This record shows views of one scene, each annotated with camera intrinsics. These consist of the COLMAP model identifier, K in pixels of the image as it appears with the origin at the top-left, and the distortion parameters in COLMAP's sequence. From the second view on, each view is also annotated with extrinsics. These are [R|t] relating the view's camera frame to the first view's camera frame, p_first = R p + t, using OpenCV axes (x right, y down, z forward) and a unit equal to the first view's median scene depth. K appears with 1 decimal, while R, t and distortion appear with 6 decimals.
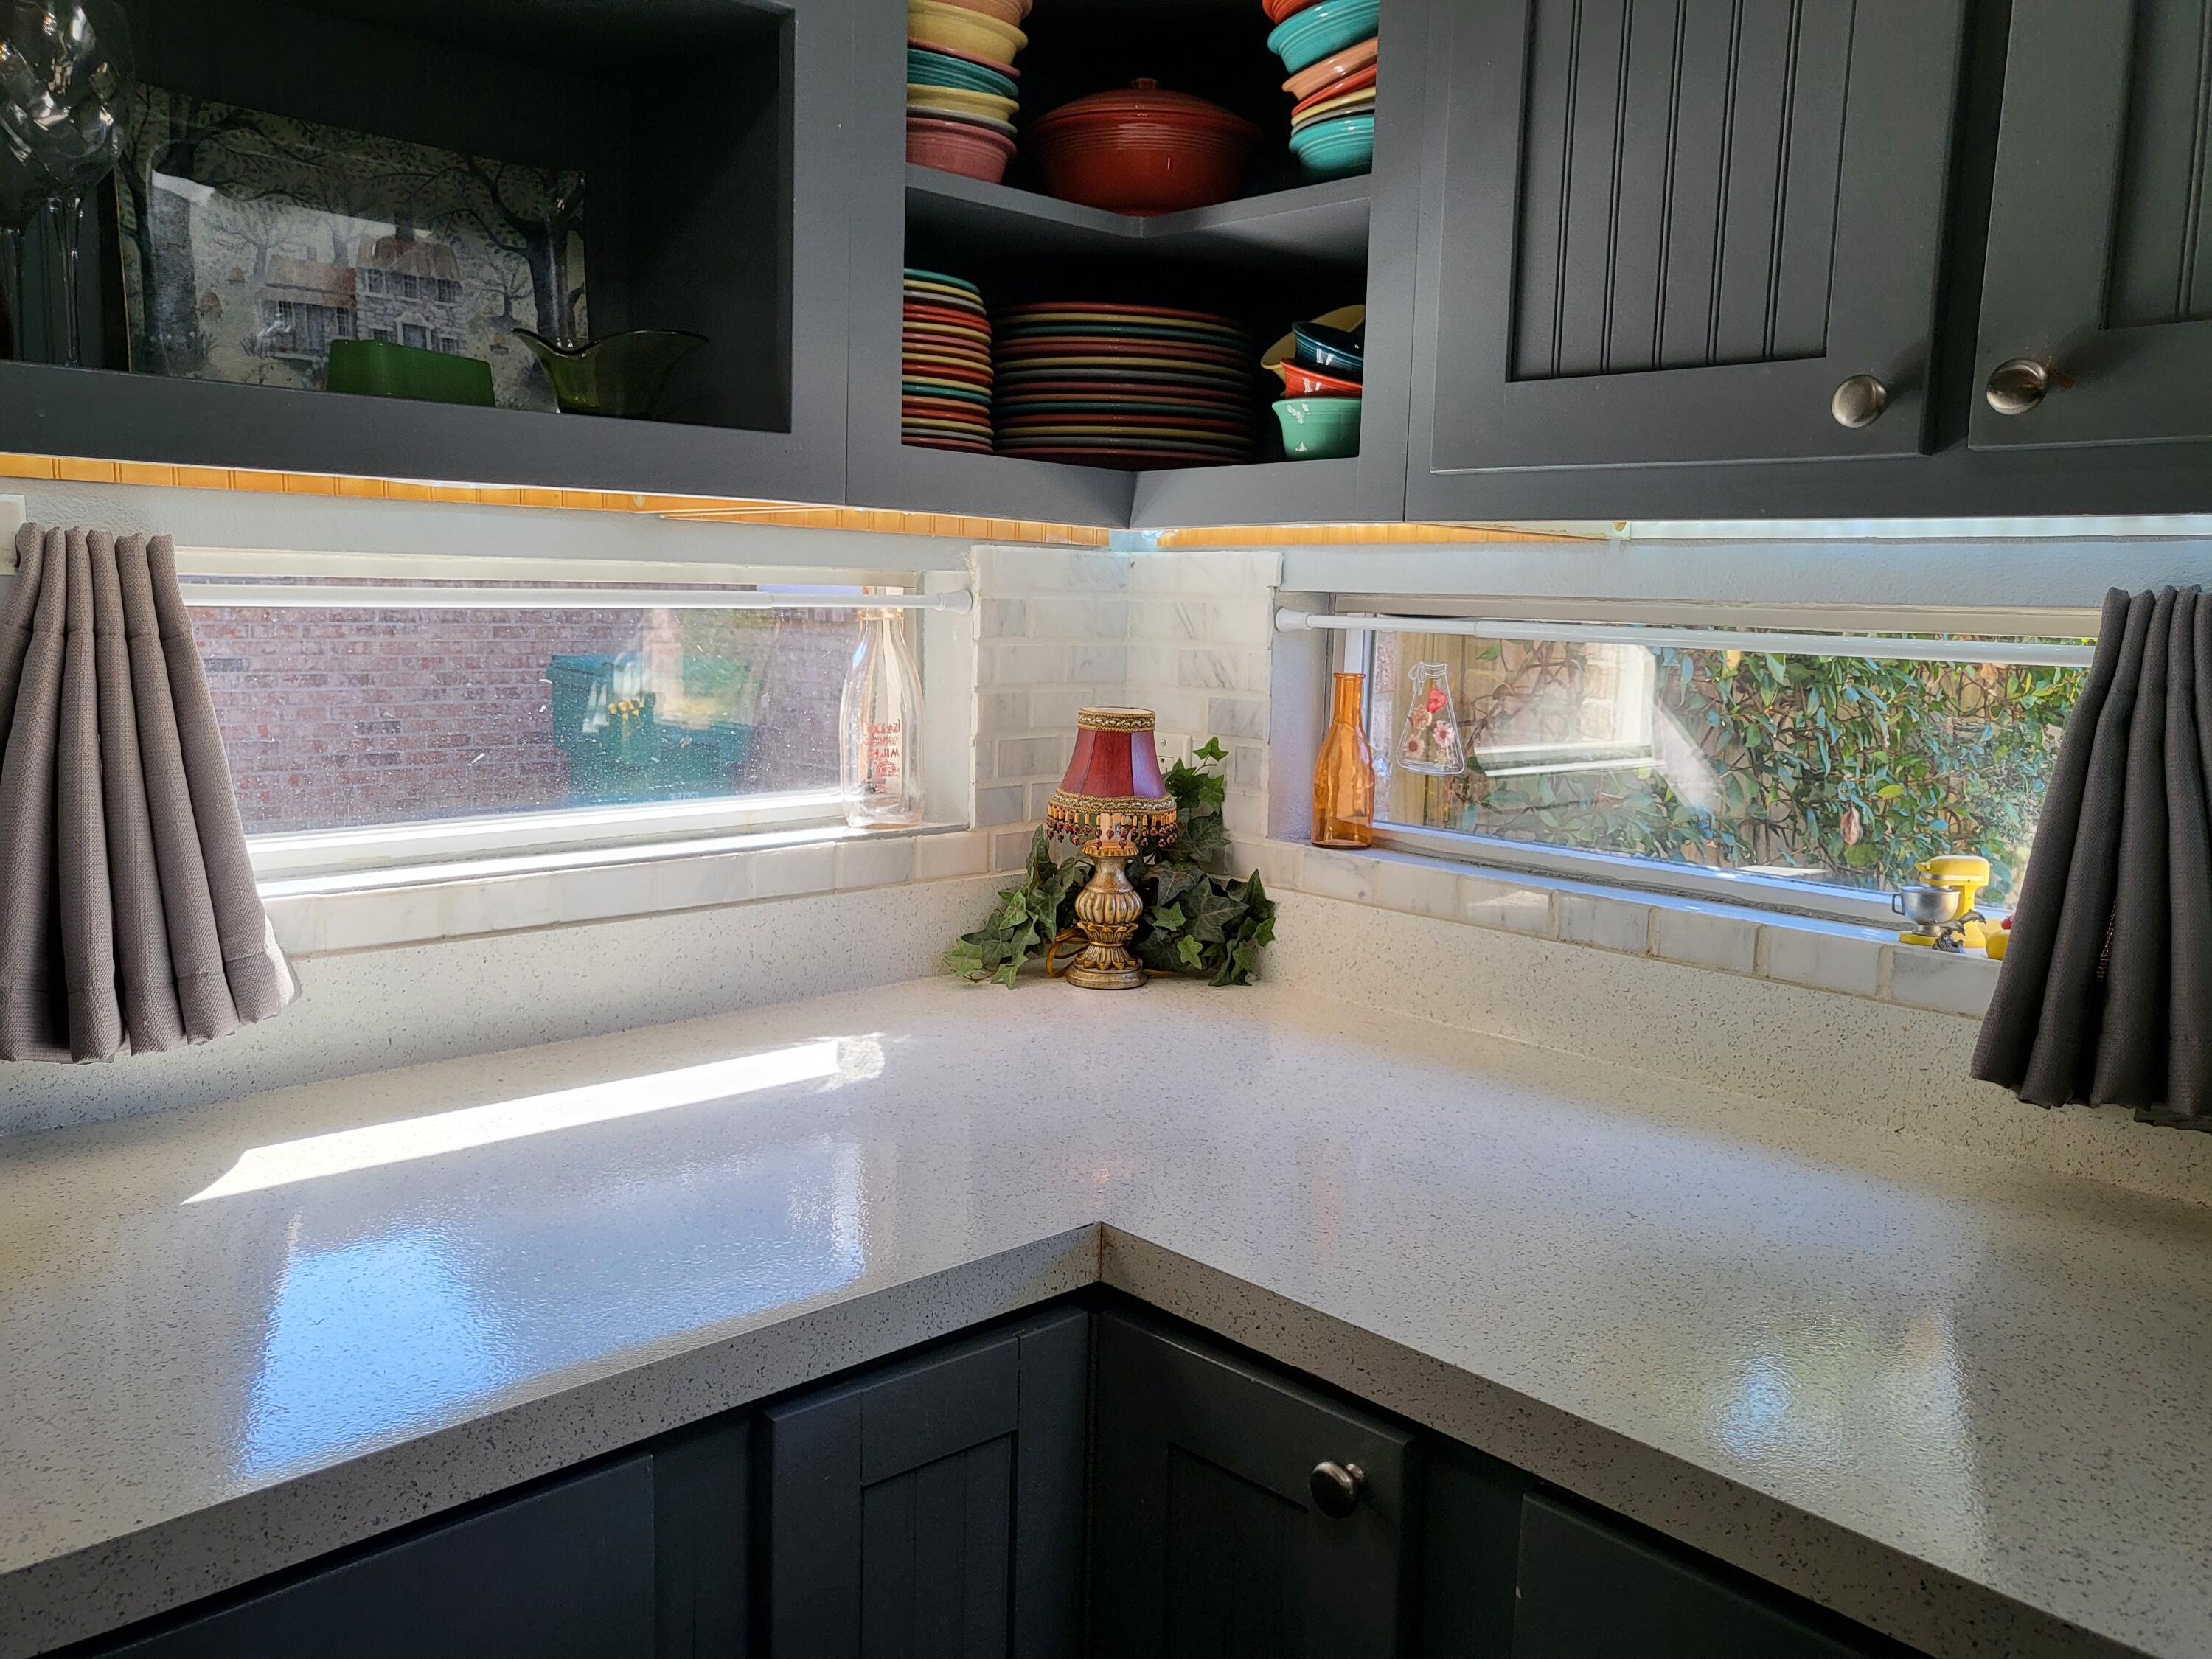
lens RADIAL K [[1716.9, 0, 1093.5], [0, 1716.9, 816.3], [0, 0, 1]] dist [-0.002993, -0.004381]
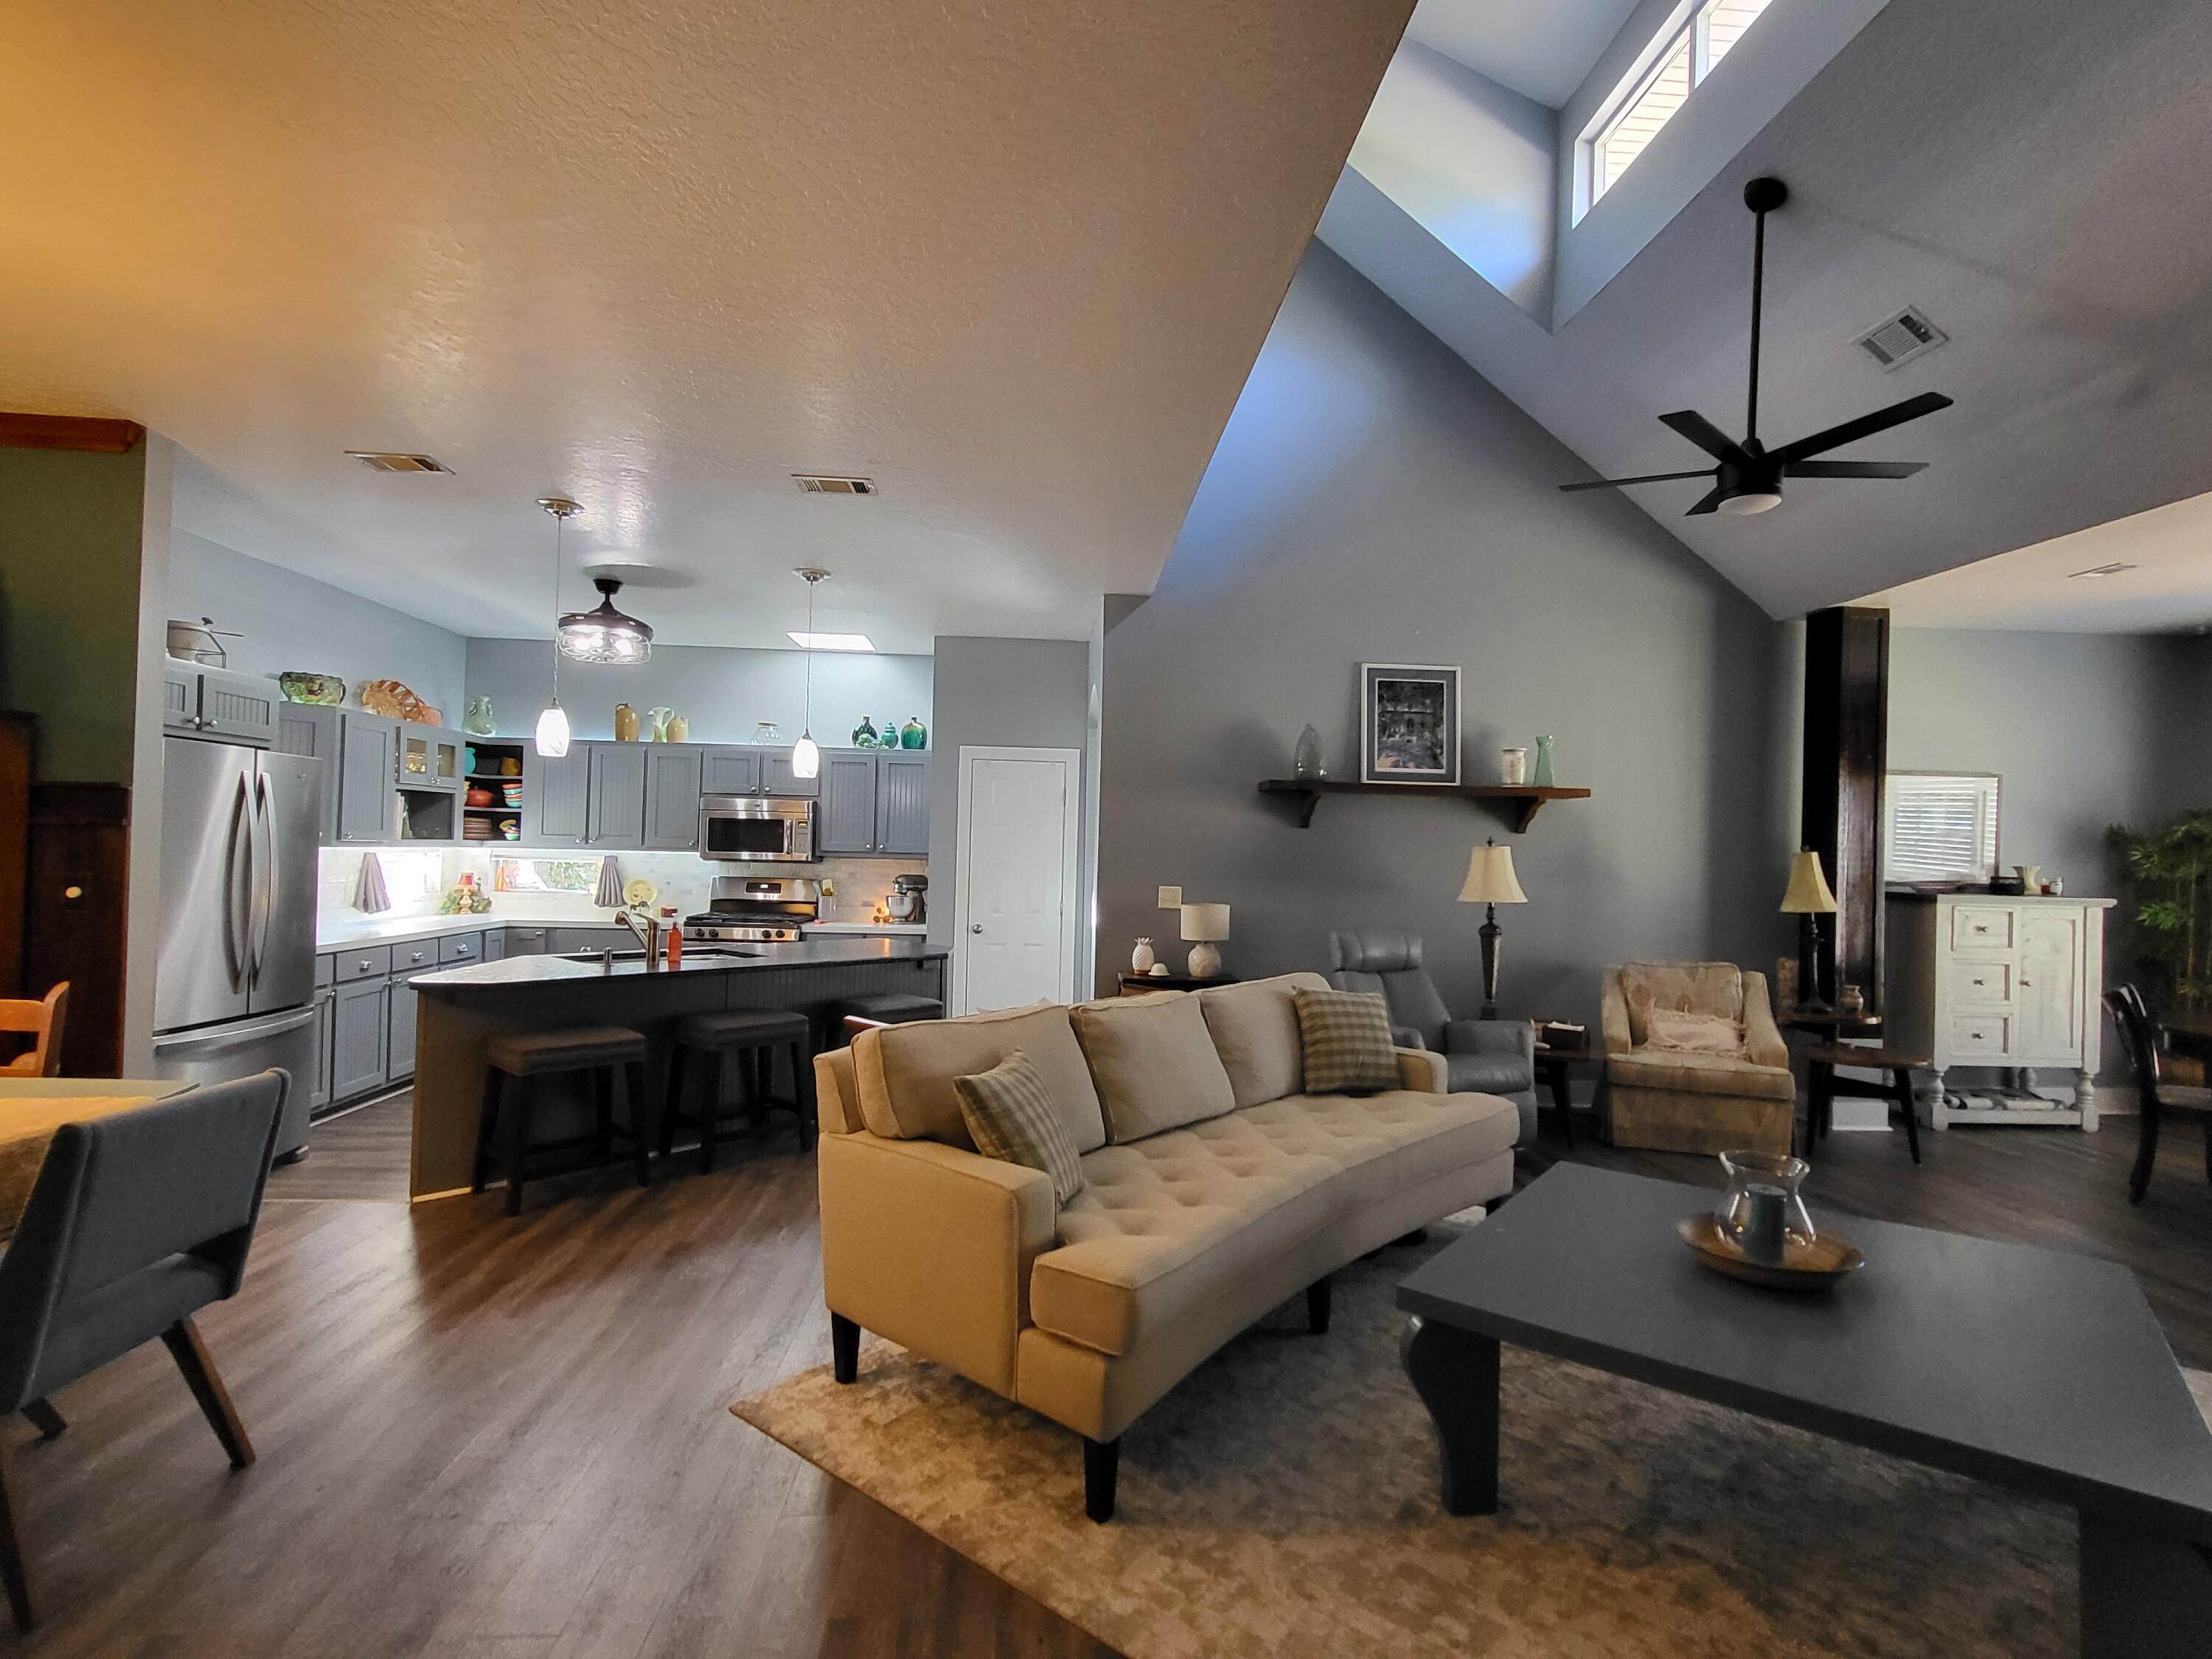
lens RADIAL K [[1070.3, 0, 1101.2], [0, 1070.3, 831.8], [0, 0, 1]] dist [0.006182, 0.000643]
pose [[0.633047, 0.001593, 0.774112, -1.965512], [0.094028, 0.992435, -0.078936, 0.405873], [-0.768381, 0.122759, 0.628108, -4.210675]]
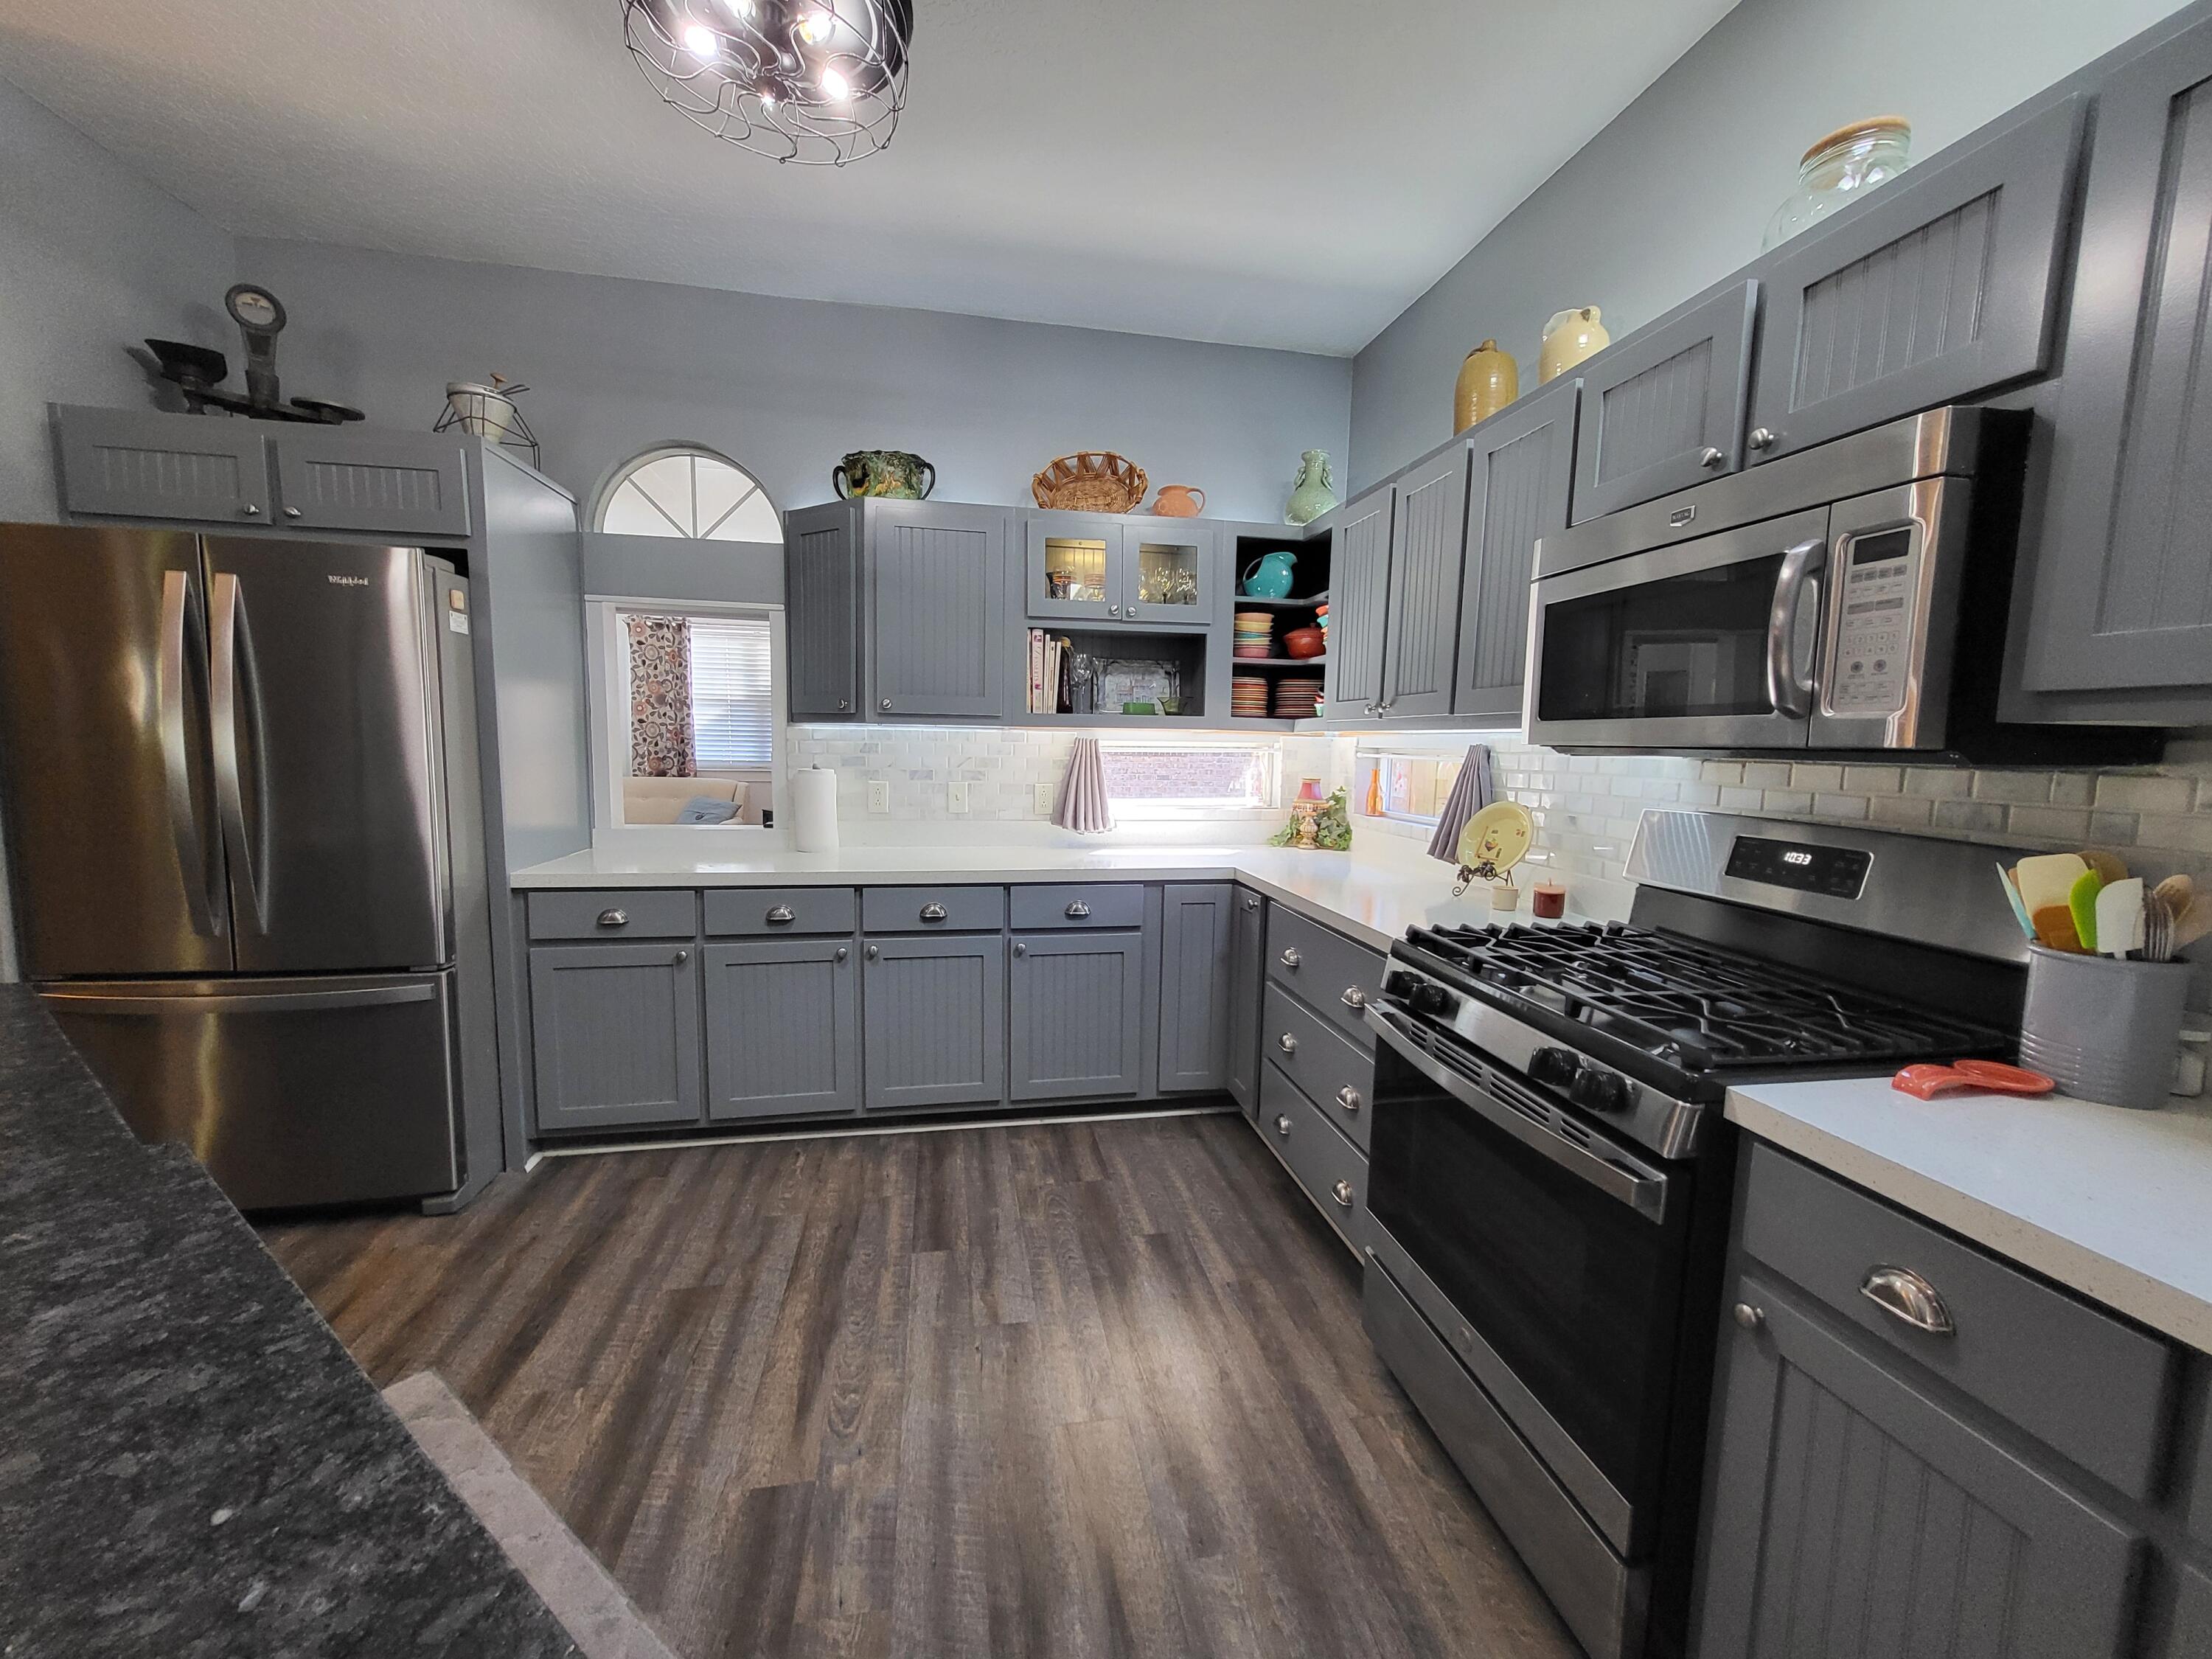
lens RADIAL K [[864.4, 0, 1110.4], [0, 864.4, 835.5], [0, 0, 1]] dist [0.002131, -0.000184]
pose [[0.843098, 0.045886, -0.535799, 0.808136], [-0.064445, 0.997794, -0.015956, 0.152496], [0.533885, 0.047982, 0.844195, -1.061021]]
